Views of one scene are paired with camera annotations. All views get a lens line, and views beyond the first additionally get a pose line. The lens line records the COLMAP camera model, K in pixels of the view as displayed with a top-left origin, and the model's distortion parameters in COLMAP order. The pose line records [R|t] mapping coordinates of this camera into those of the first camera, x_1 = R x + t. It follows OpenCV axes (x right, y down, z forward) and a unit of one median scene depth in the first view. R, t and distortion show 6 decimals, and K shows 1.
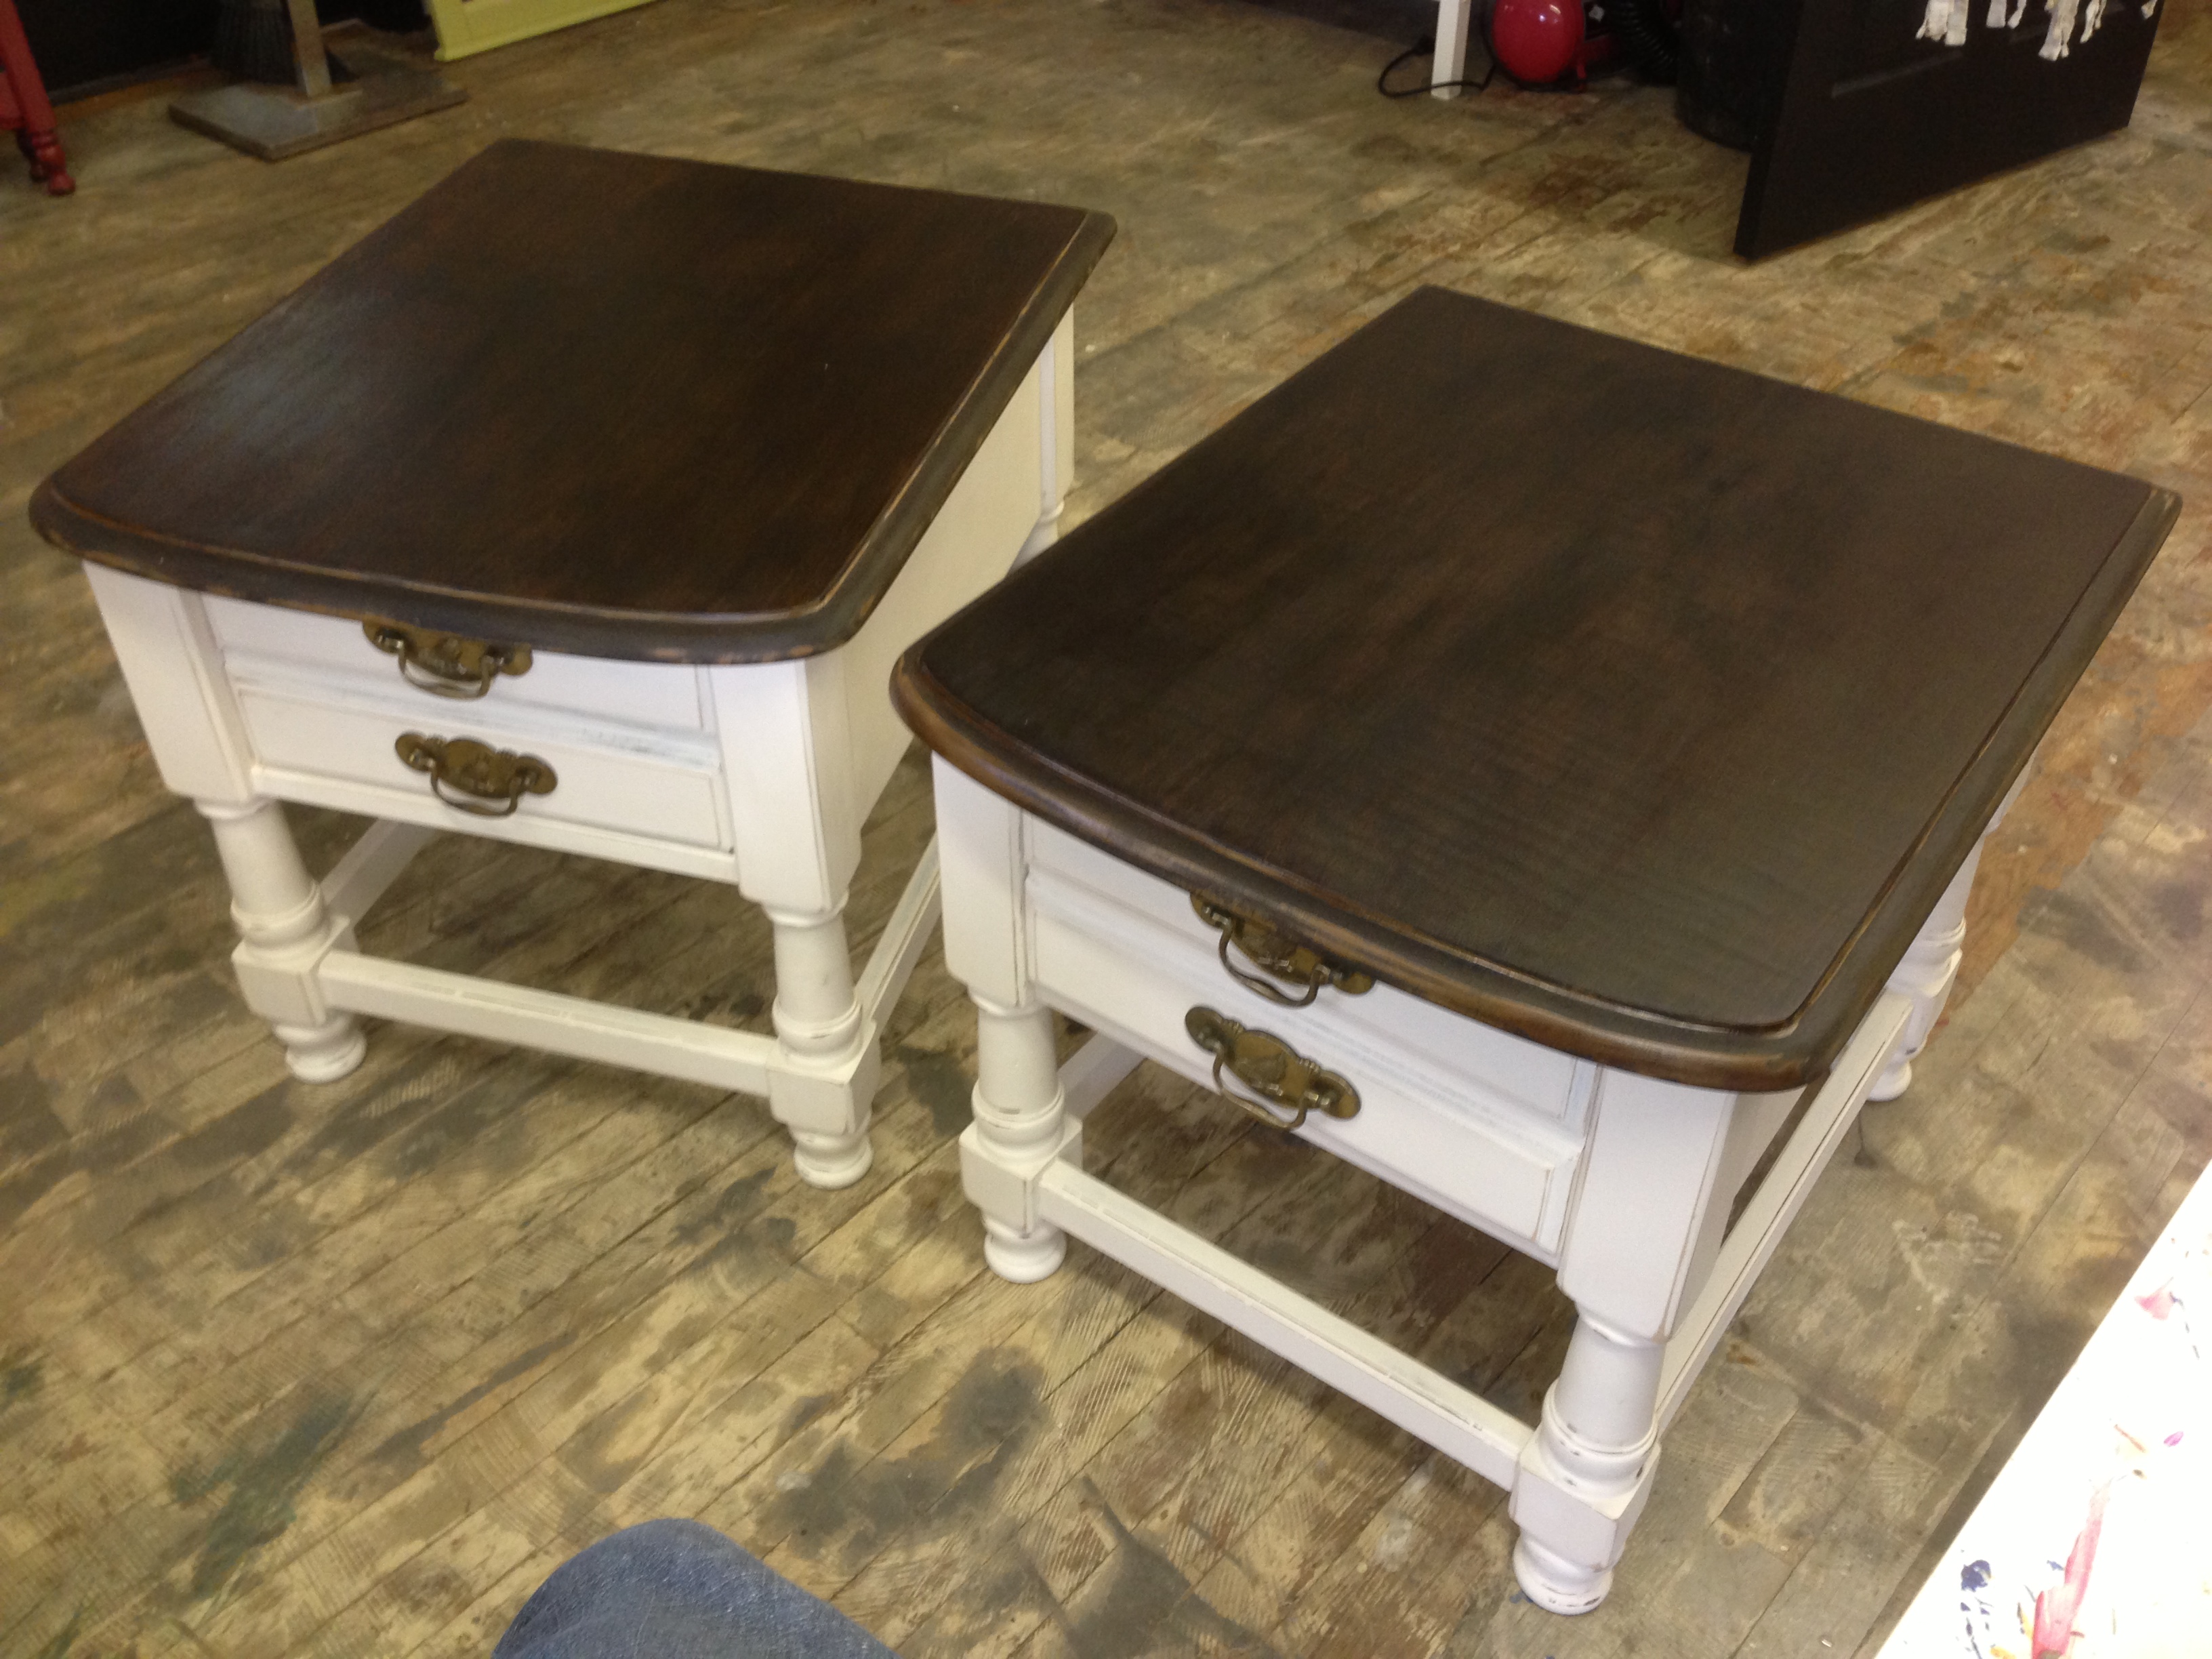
lens RADIAL K [[2041.1, 0, 1113.6], [0, 2041.1, 843.1], [0, 0, 1]] dist [0.160497, -0.303462]
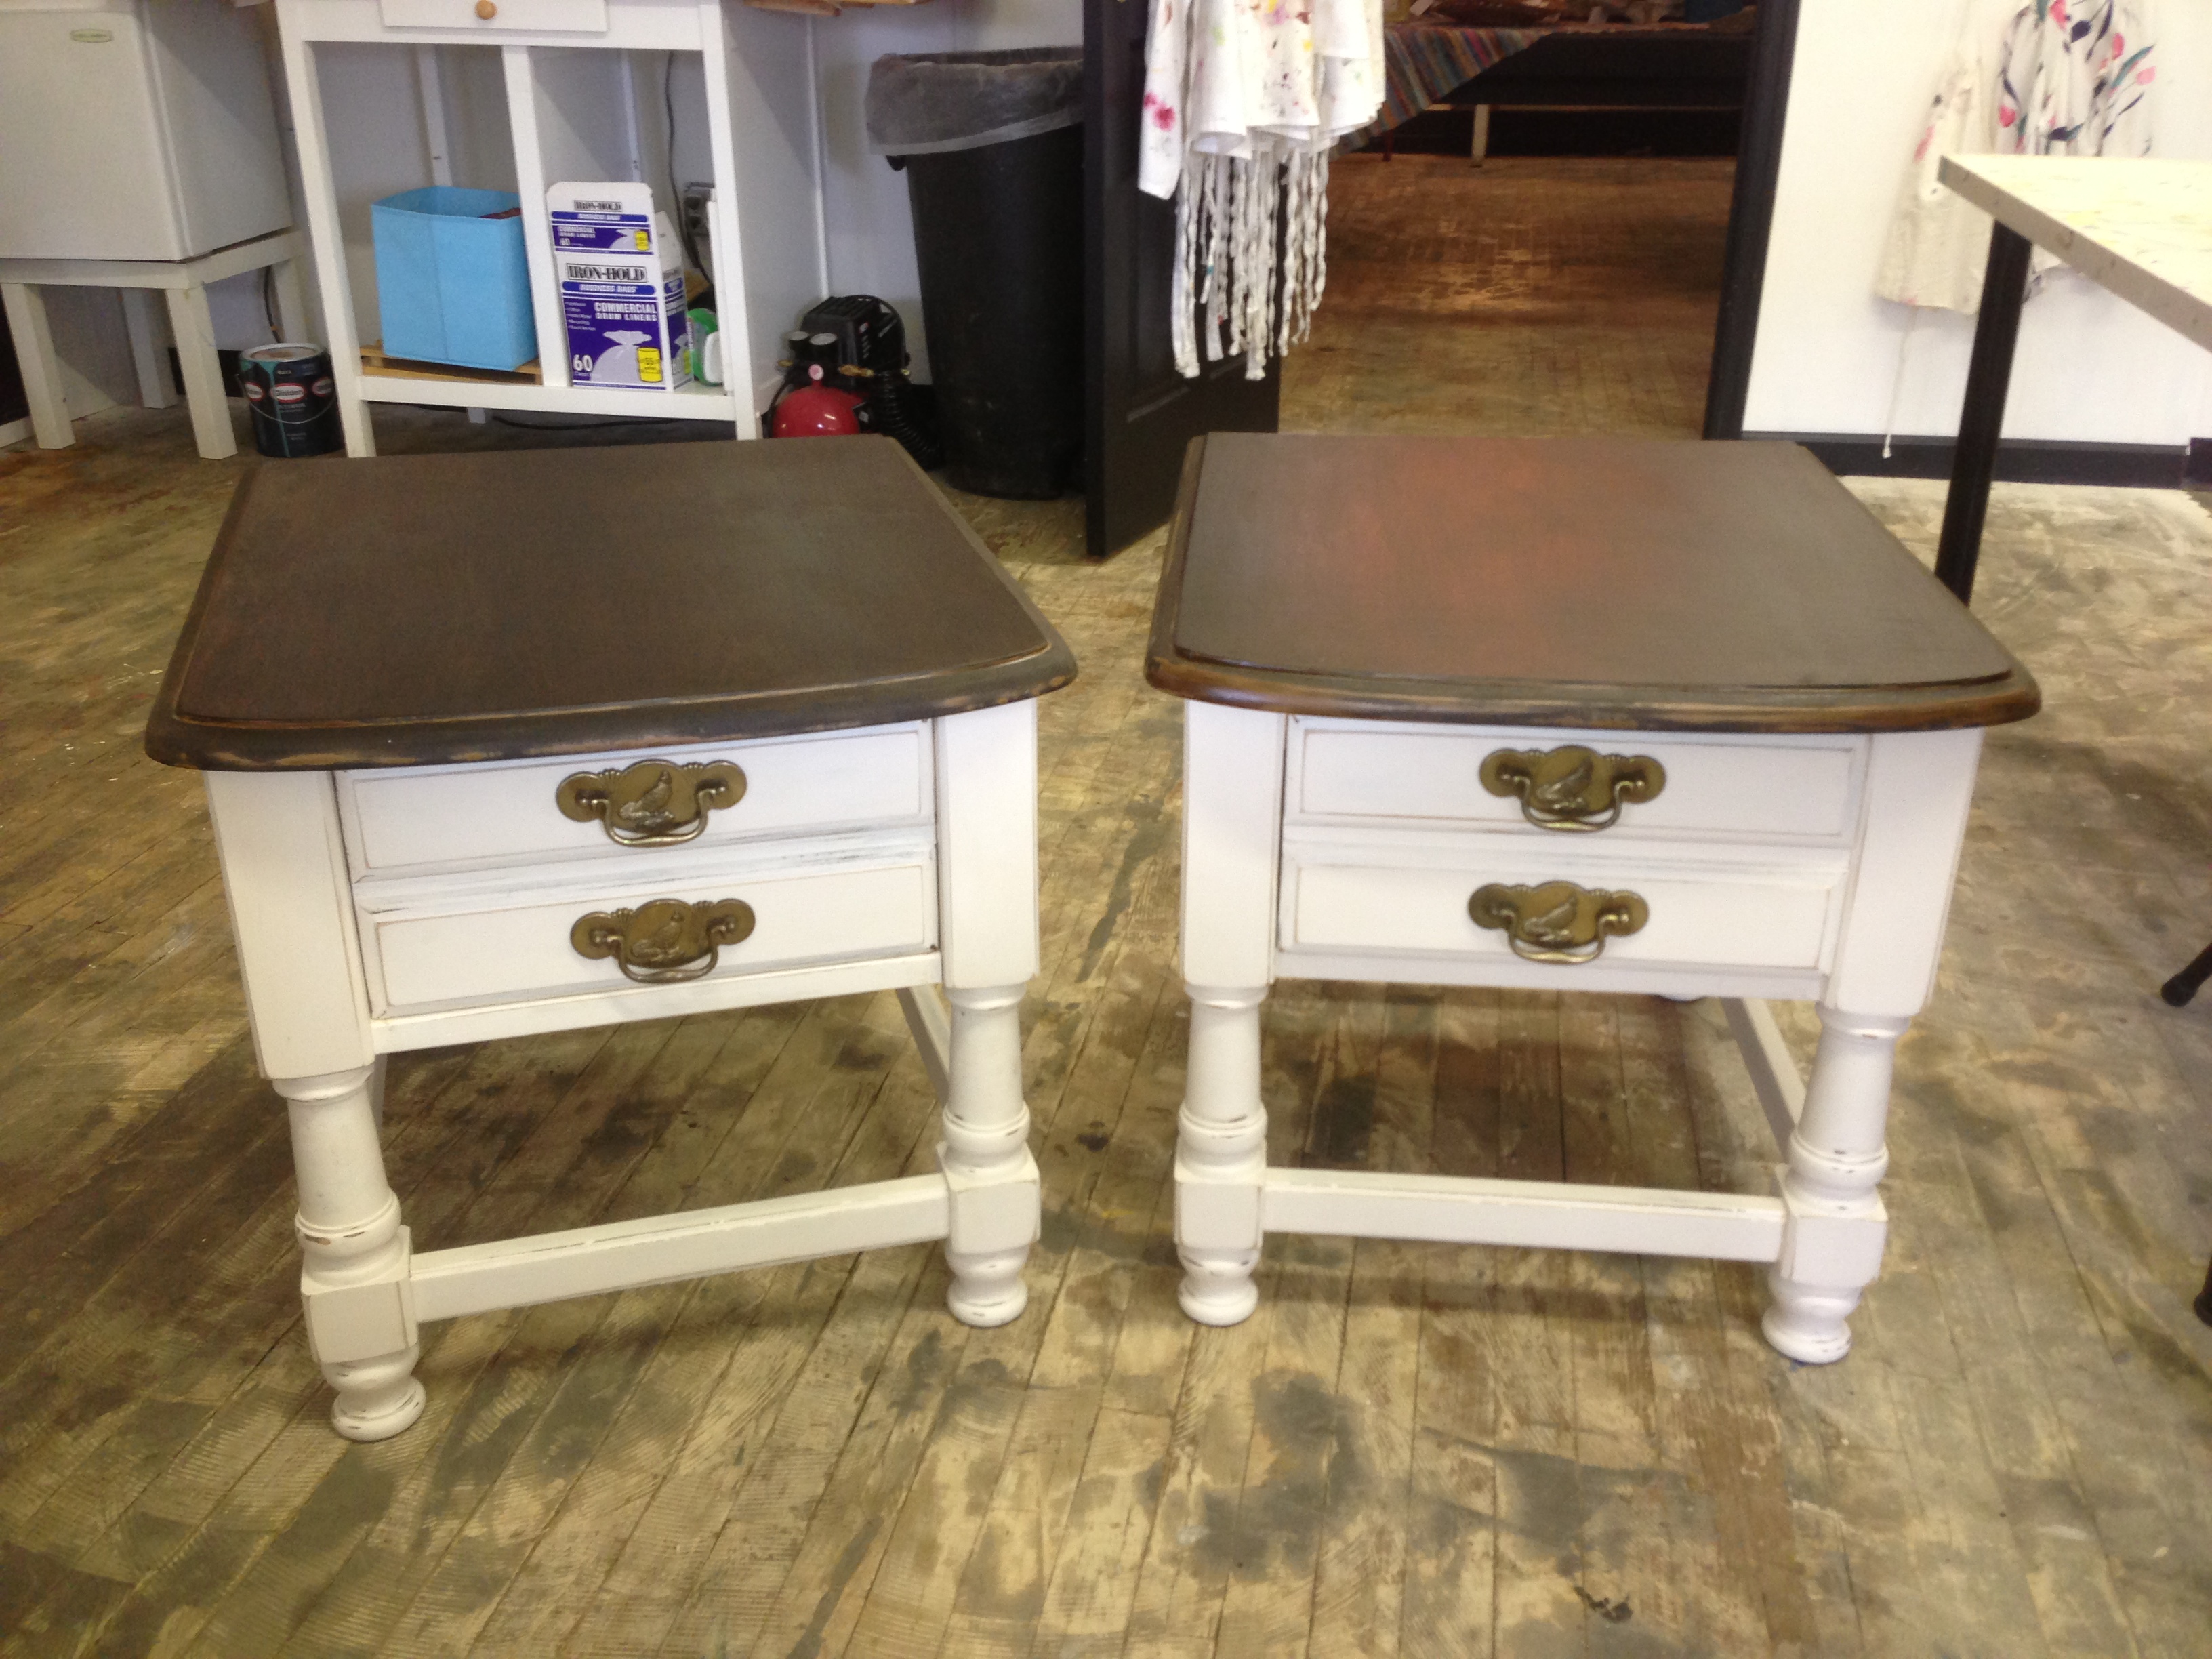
lens RADIAL K [[2016.9, 0, 1113.6], [0, 2016.9, 832.4], [0, 0, 1]] dist [0.164978, -0.295068]
pose [[0.853336, -0.210100, 0.477153, -0.543589], [0.327783, 0.927904, -0.177630, 0.149699], [-0.405433, 0.307981, 0.860681, 0.073076]]
